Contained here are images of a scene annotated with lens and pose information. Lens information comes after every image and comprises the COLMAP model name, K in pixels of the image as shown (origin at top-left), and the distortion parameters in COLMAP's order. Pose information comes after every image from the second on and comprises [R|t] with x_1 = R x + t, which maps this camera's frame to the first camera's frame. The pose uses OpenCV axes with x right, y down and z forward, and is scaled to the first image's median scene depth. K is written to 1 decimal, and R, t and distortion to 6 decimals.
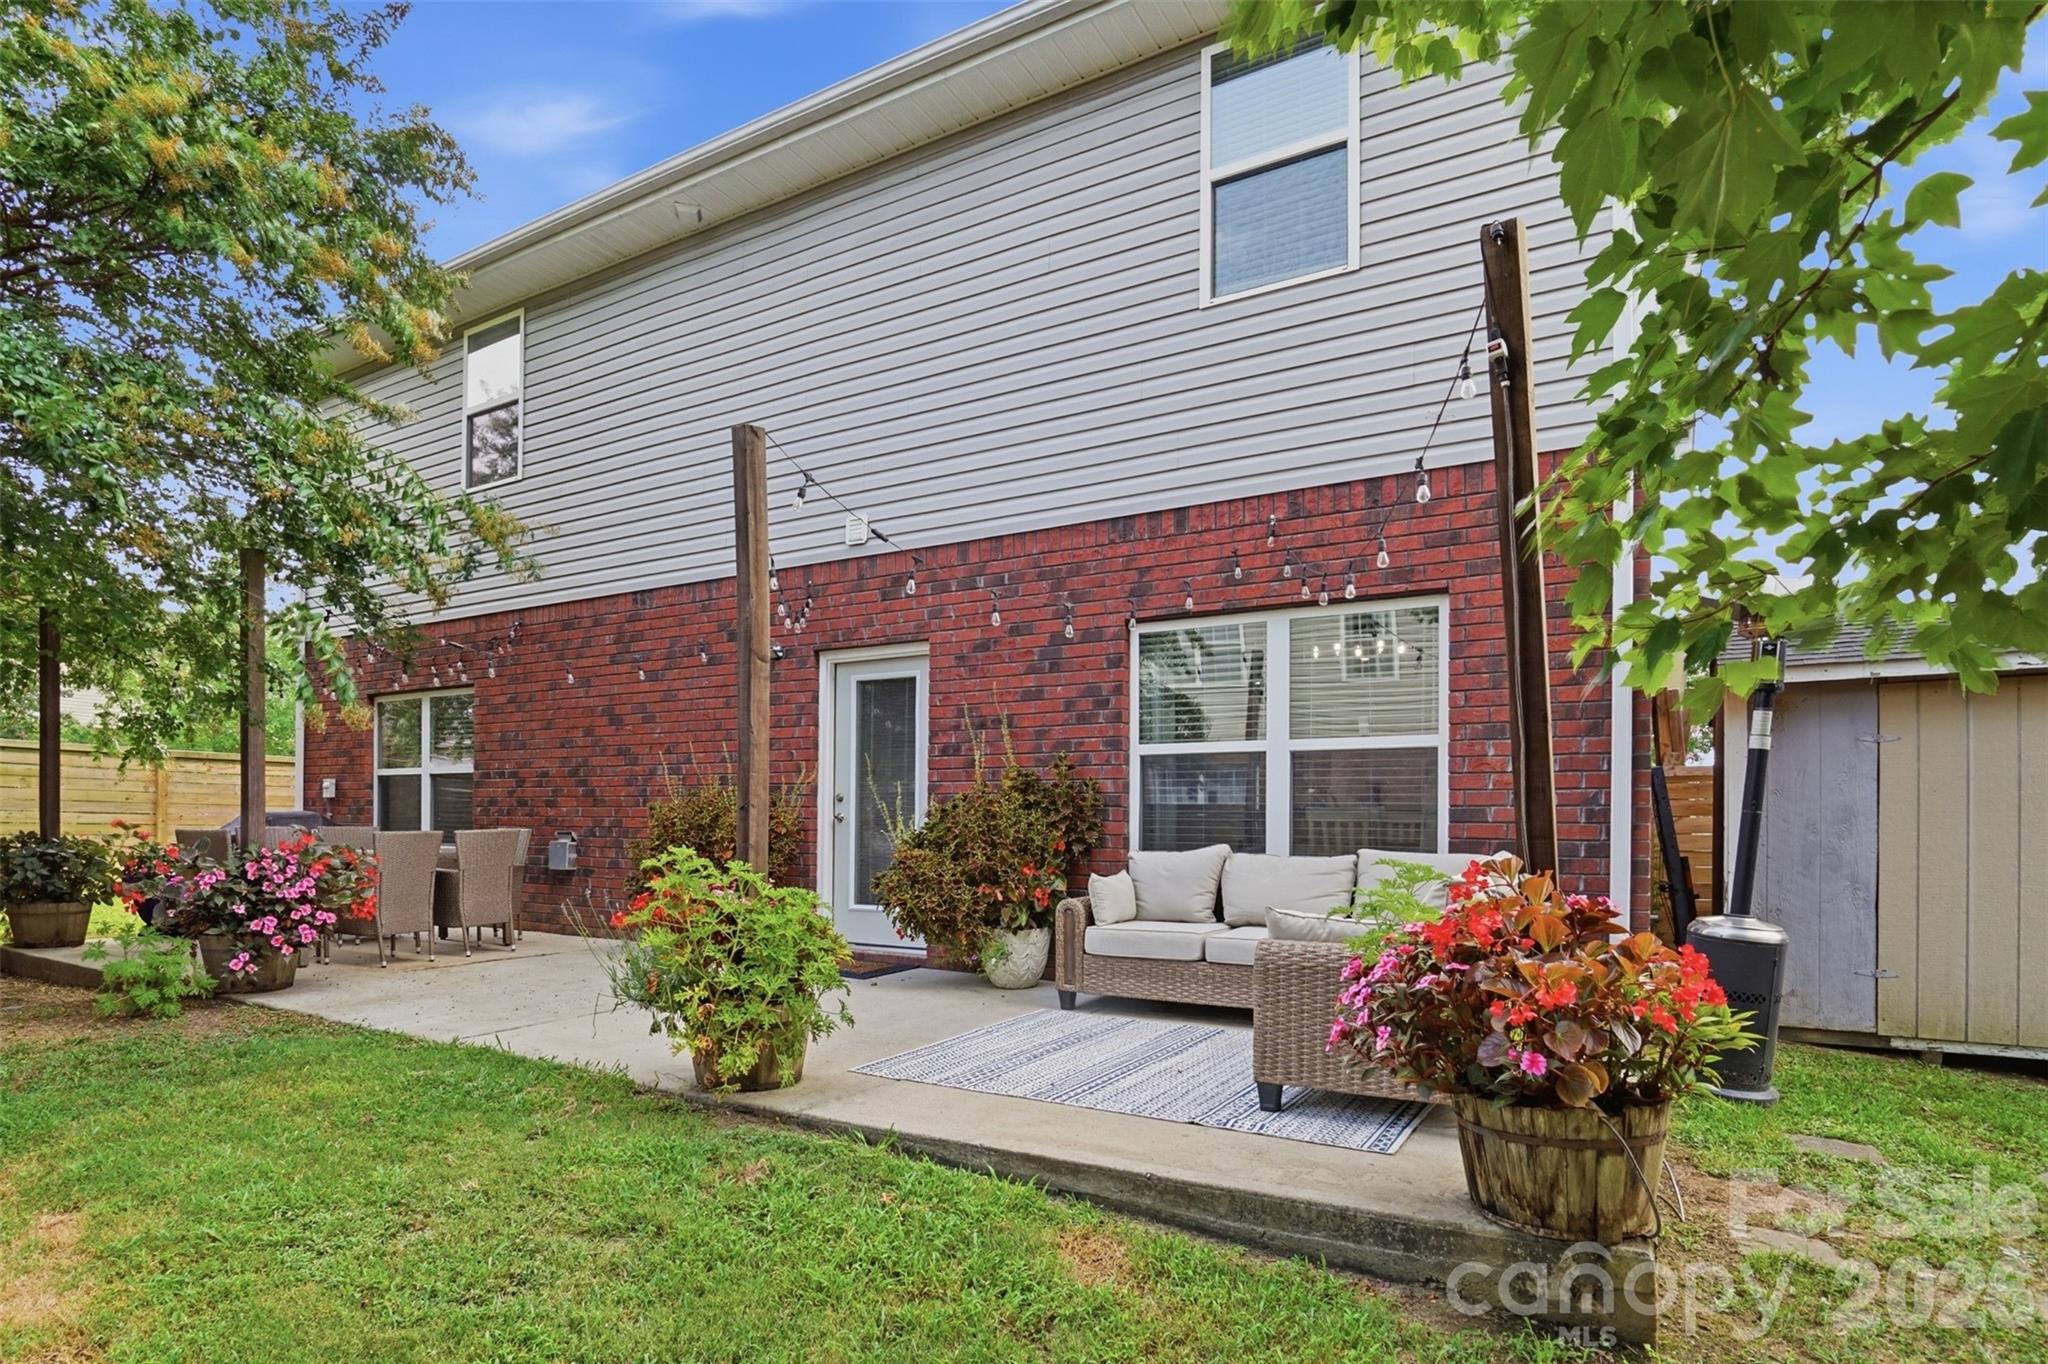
lens RADIAL K [[1026.6, 0, 1040.9], [0, 1026.6, 797.5], [0, 0, 1]] dist [-0.005744, -0.001432]
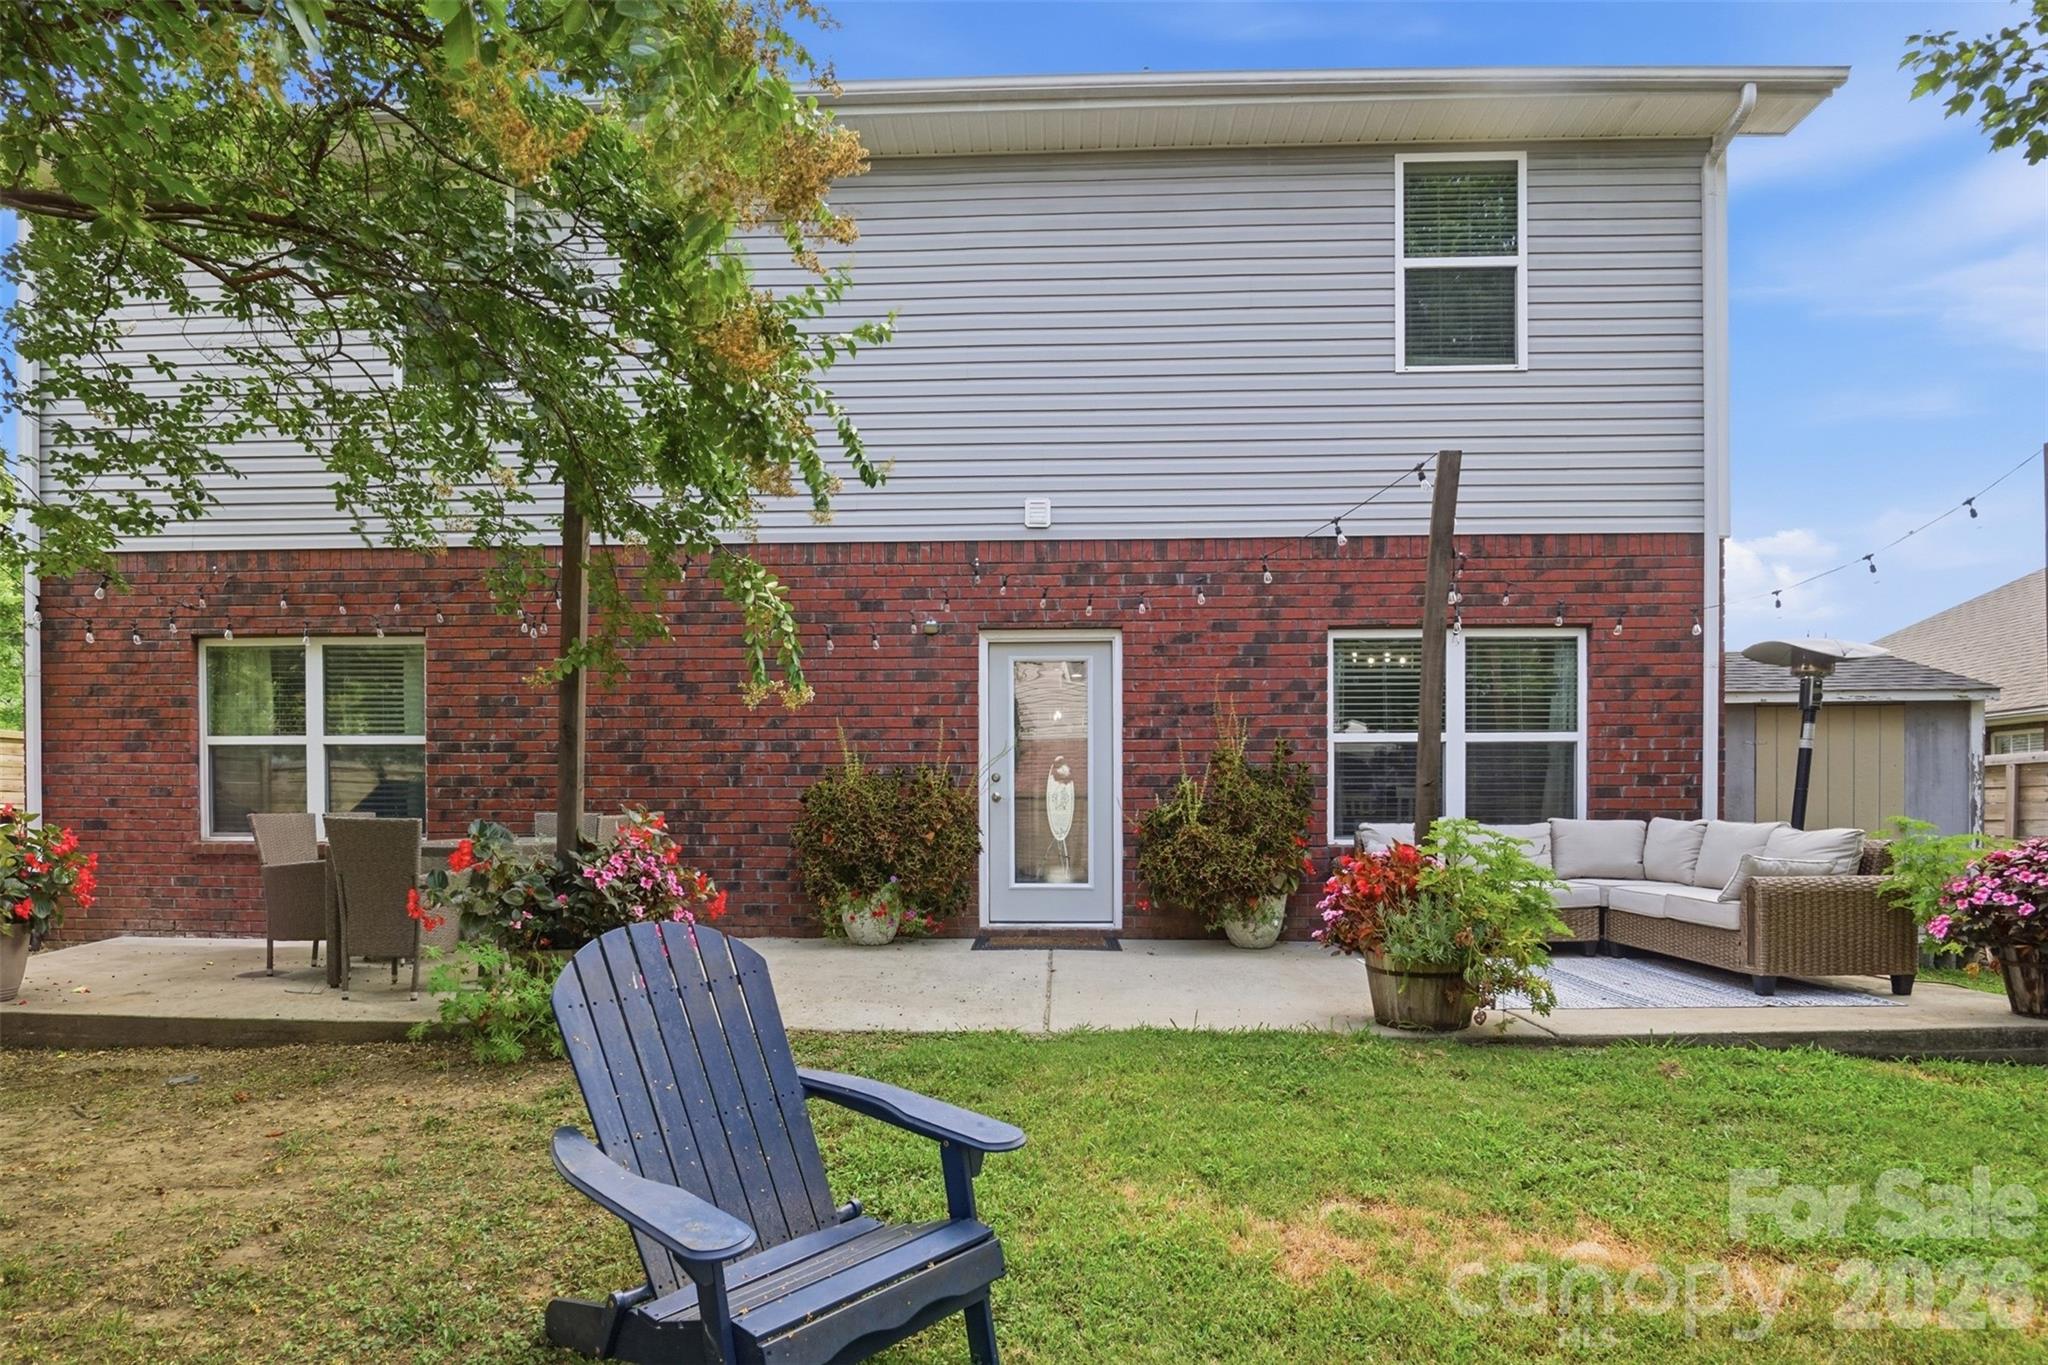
lens RADIAL K [[1026.6, 0, 1023.7], [0, 1026.6, 798.2], [0, 0, 1]] dist [-0.005744, -0.001432]
pose [[0.891458, -0.000927, 0.453103, -0.739430], [-0.003900, 0.999945, 0.009720, 0.012146], [-0.453087, -0.010432, 0.891405, 0.115247]]
